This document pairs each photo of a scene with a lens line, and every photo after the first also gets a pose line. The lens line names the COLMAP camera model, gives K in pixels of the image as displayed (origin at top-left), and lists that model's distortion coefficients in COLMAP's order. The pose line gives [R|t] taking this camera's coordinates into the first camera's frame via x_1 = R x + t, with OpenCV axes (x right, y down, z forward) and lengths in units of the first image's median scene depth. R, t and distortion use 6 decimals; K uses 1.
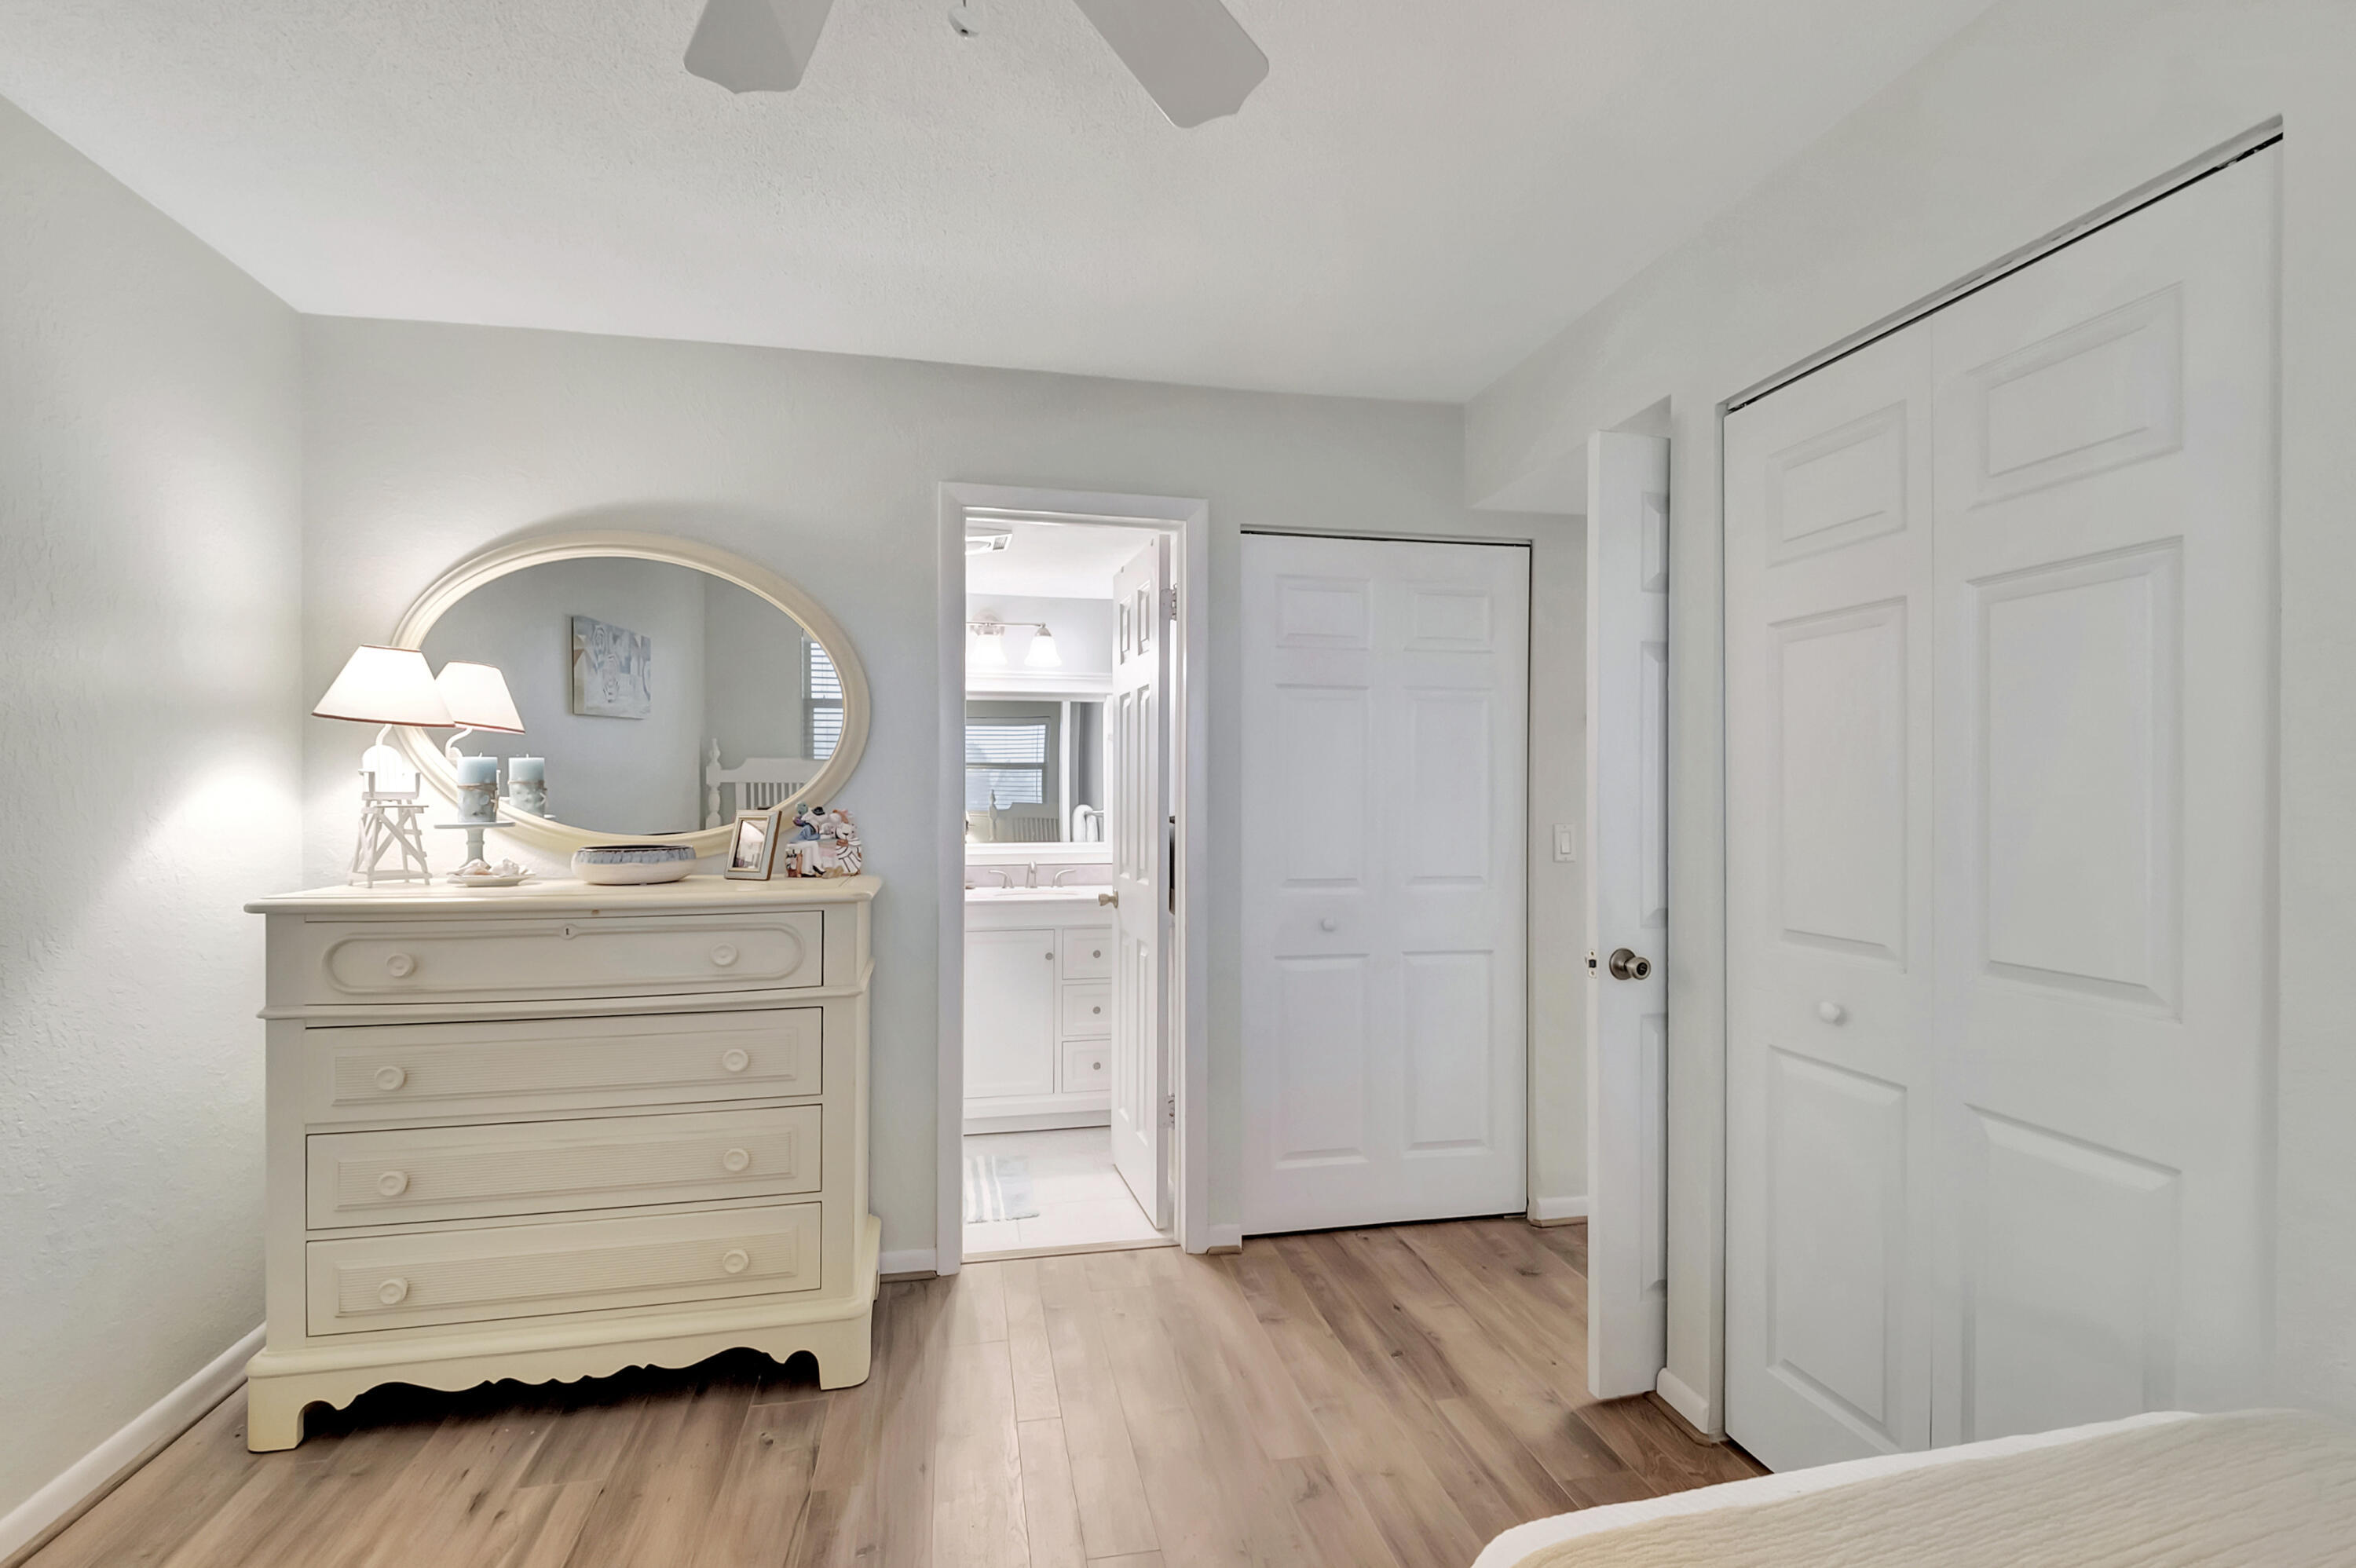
lens RADIAL K [[1021.1, 0, 1190.4], [0, 1021.1, 774.5], [0, 0, 1]] dist [-0.020566, -0.000235]
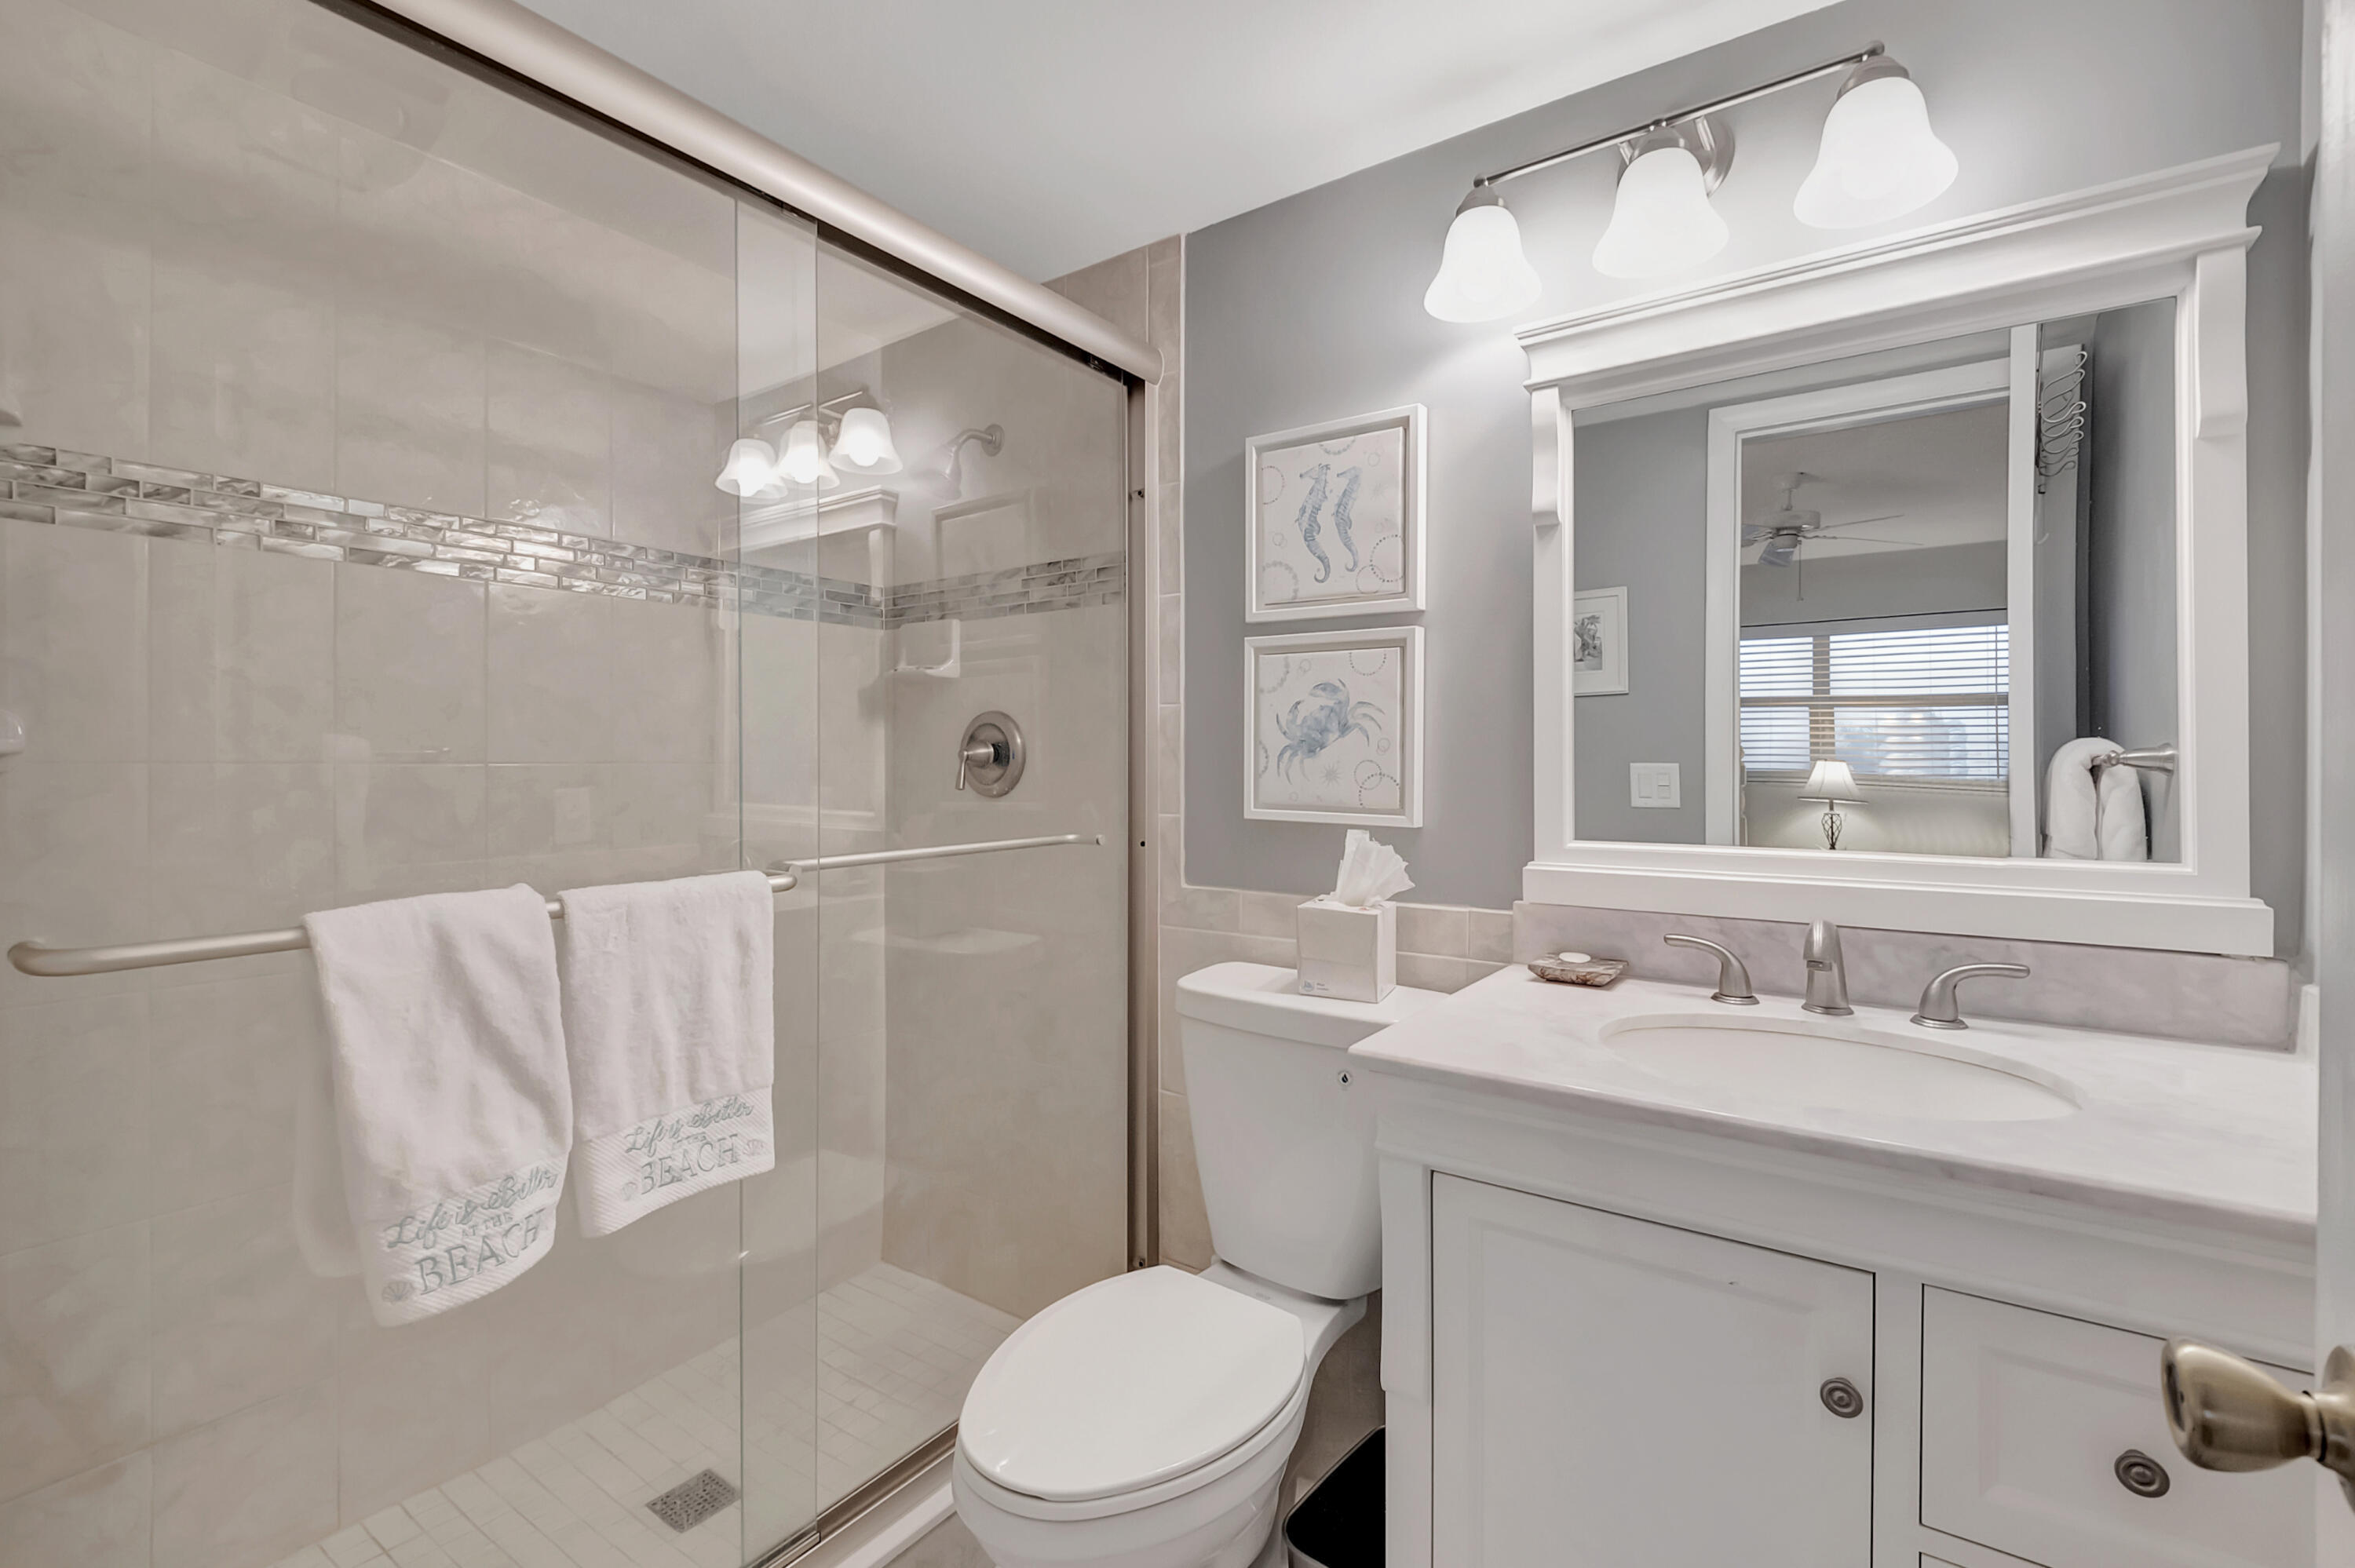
lens RADIAL K [[1020.7, 0, 1189.8], [0, 1020.7, 774.5], [0, 0, 1]] dist [-0.020566, -0.000235]
pose [[0.664210, 0.003876, -0.747536, -0.063967], [0.006469, 0.999919, 0.010932, 0.040899], [0.747518, -0.012097, 0.664131, 0.662623]]
